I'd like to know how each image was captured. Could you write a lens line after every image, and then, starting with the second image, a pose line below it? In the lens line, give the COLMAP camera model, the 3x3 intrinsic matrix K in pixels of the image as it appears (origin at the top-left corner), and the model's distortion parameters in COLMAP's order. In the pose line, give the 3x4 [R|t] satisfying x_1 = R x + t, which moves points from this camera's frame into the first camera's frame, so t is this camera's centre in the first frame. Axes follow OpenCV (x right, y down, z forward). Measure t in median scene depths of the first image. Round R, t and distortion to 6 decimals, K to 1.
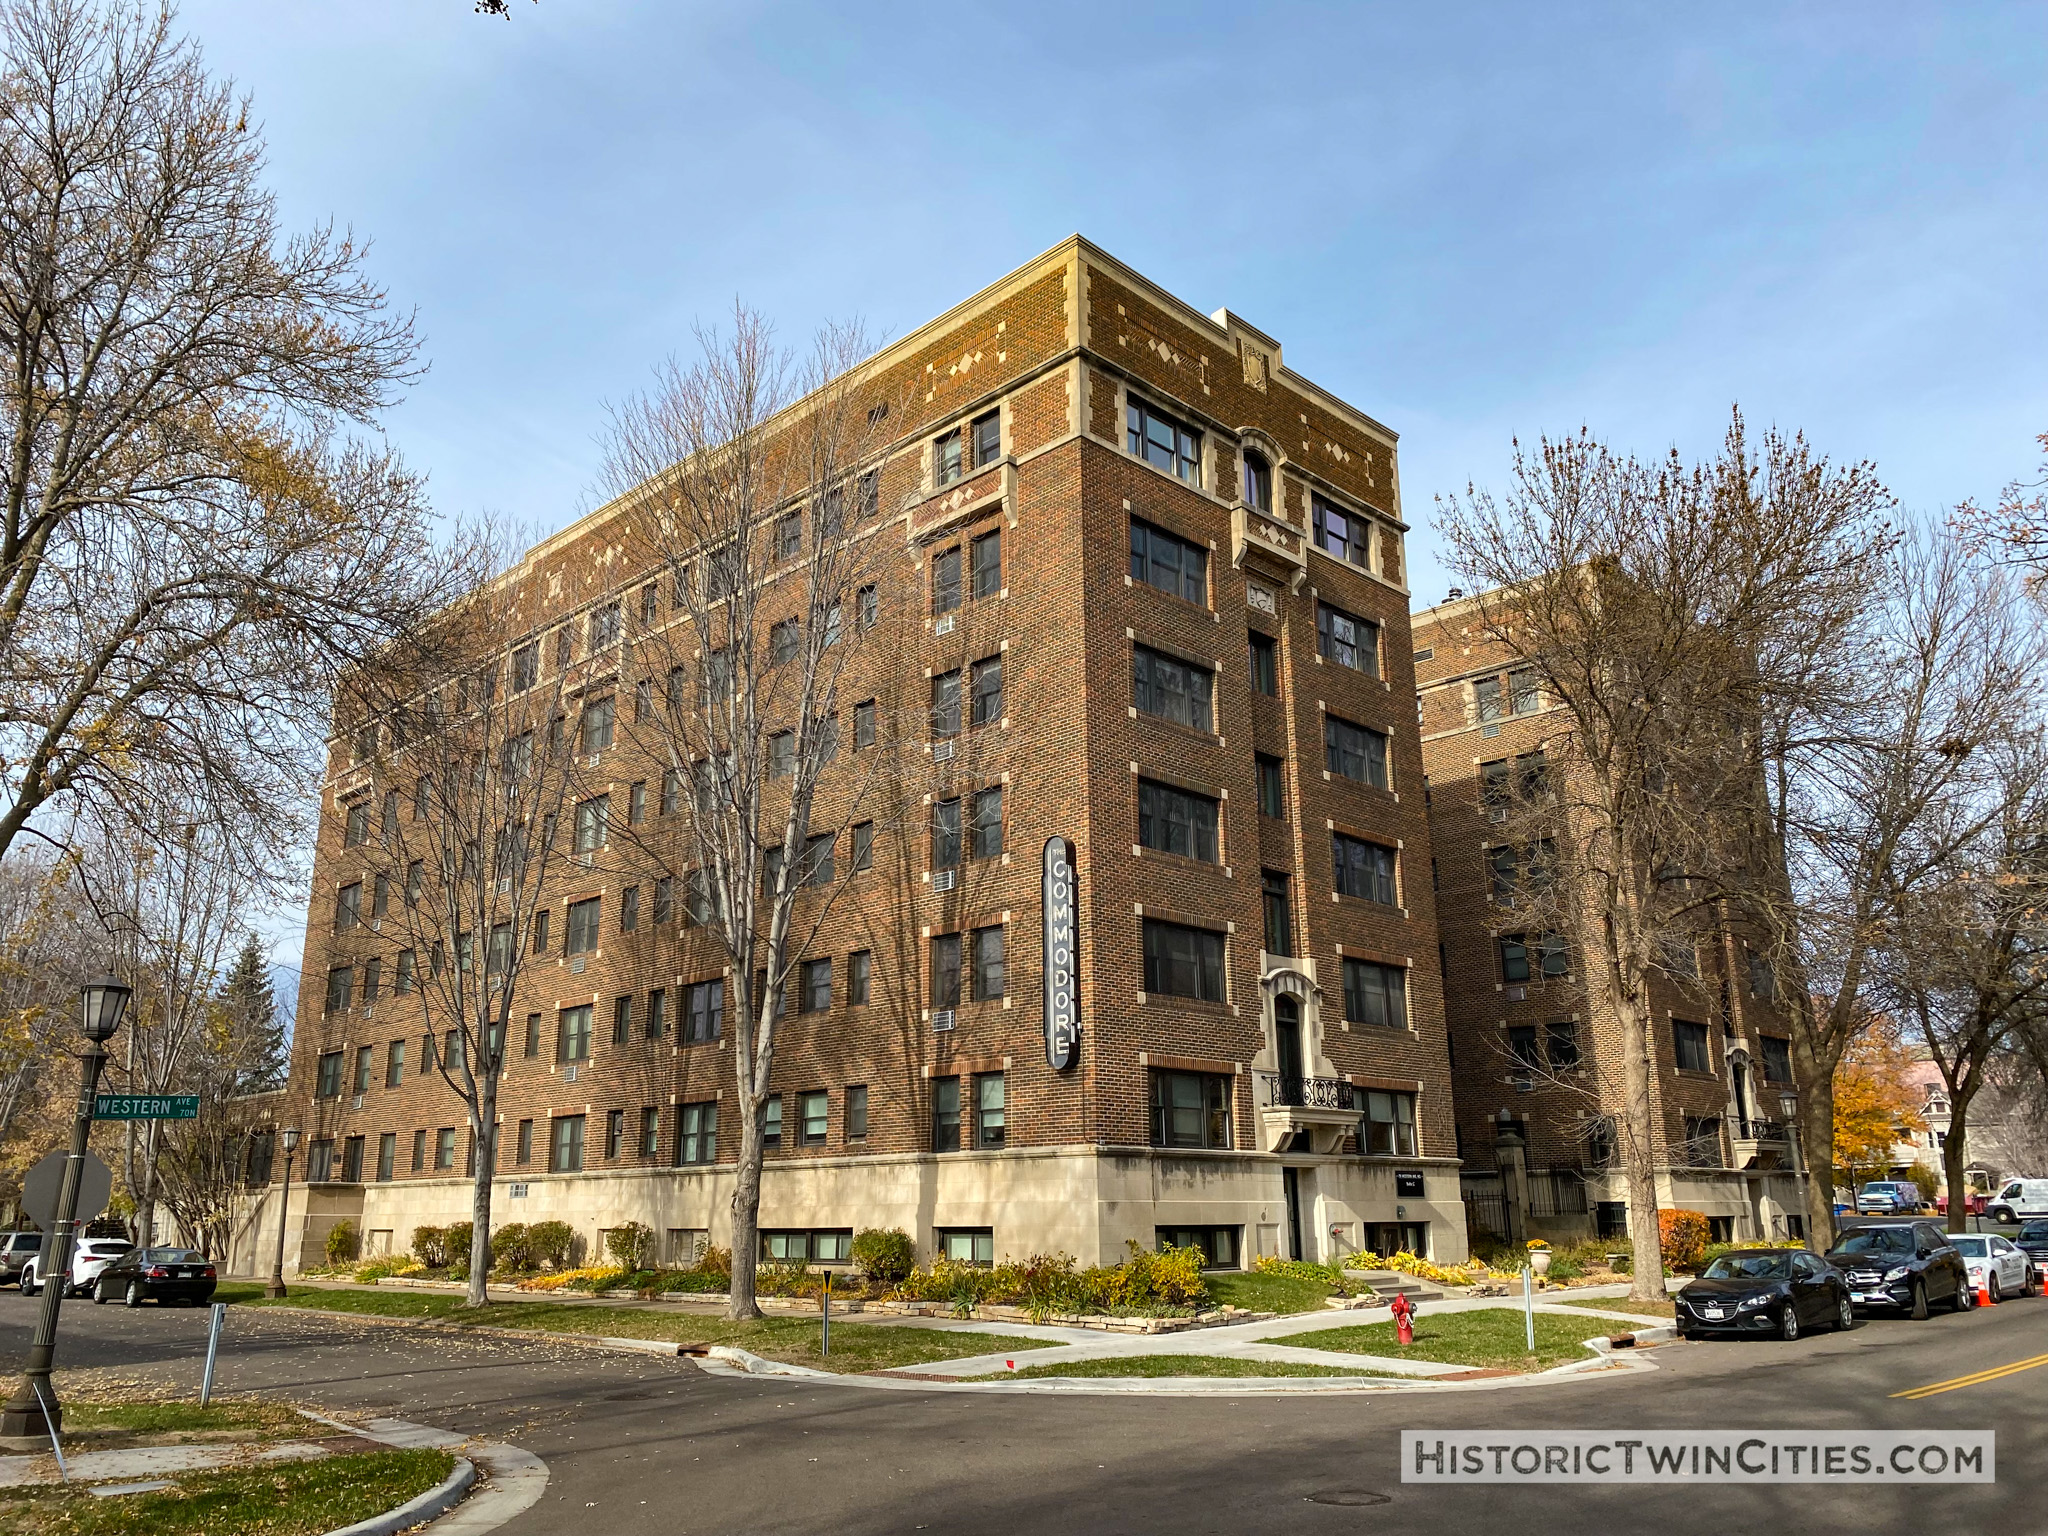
lens RADIAL K [[1532.3, 0, 1024.0], [0, 1532.3, 768.0], [0, 0, 1]] dist [0.000909, 0.003402]
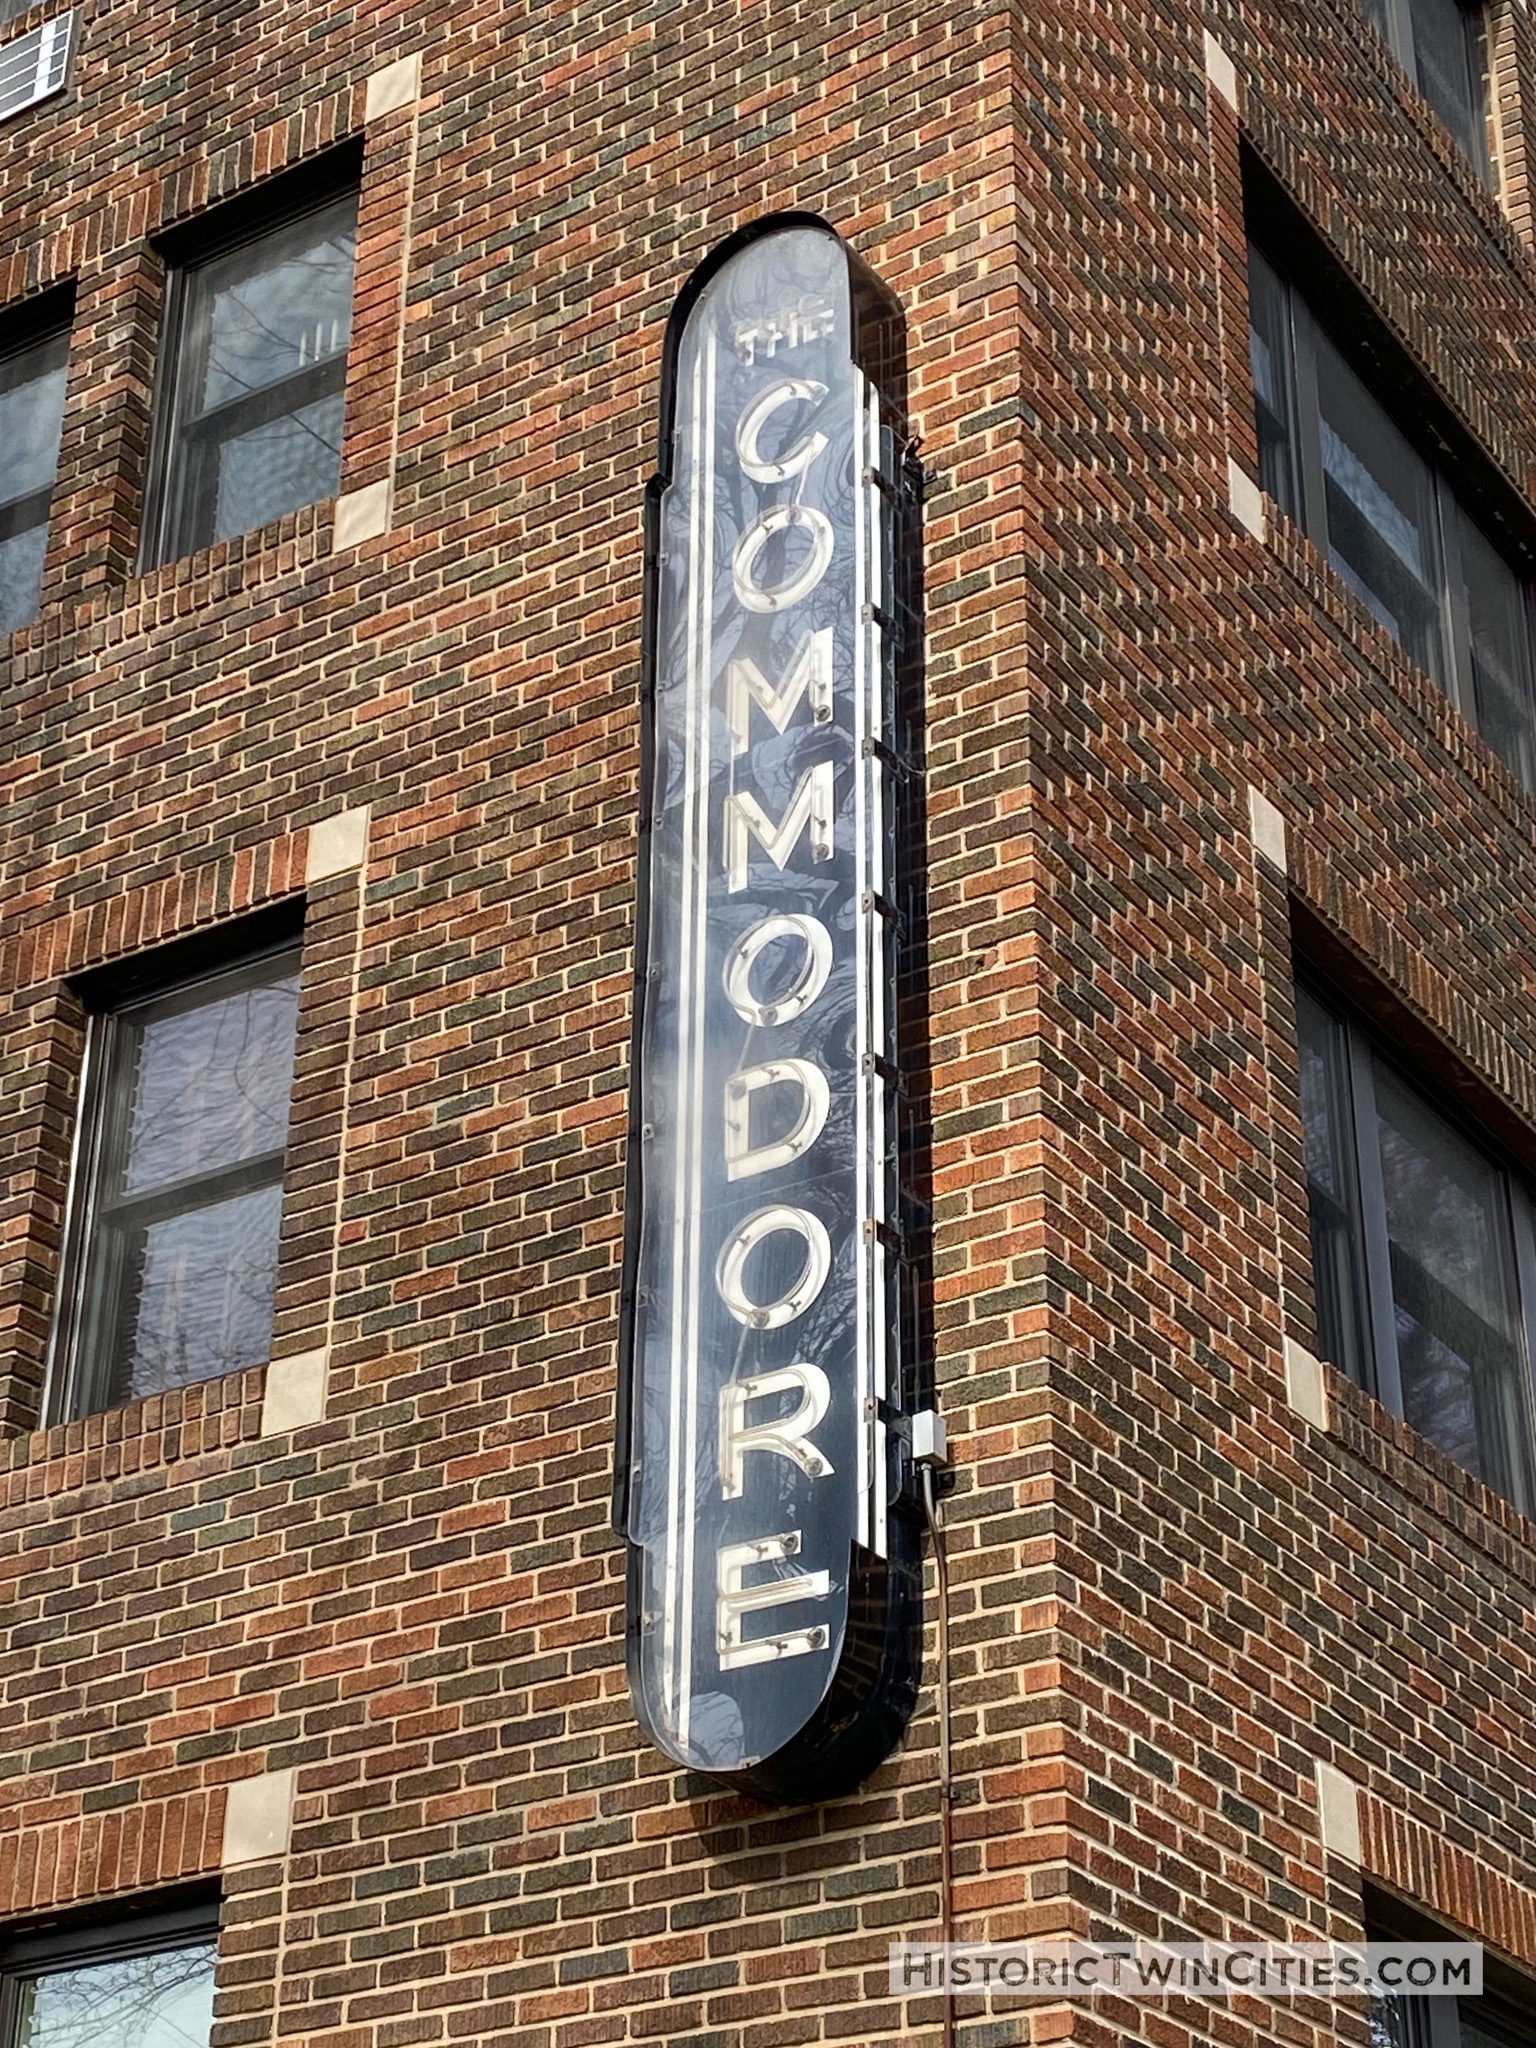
lens RADIAL K [[3727.2, 0, 768.0], [0, 3727.2, 1024.0], [0, 0, 1]] dist [-0.328973, -0.019647]
pose [[0.980089, 0.116795, 0.160576, -0.027241], [-0.073216, 0.964297, -0.254503, 0.208567], [-0.184567, 0.237679, 0.953648, 0.697705]]
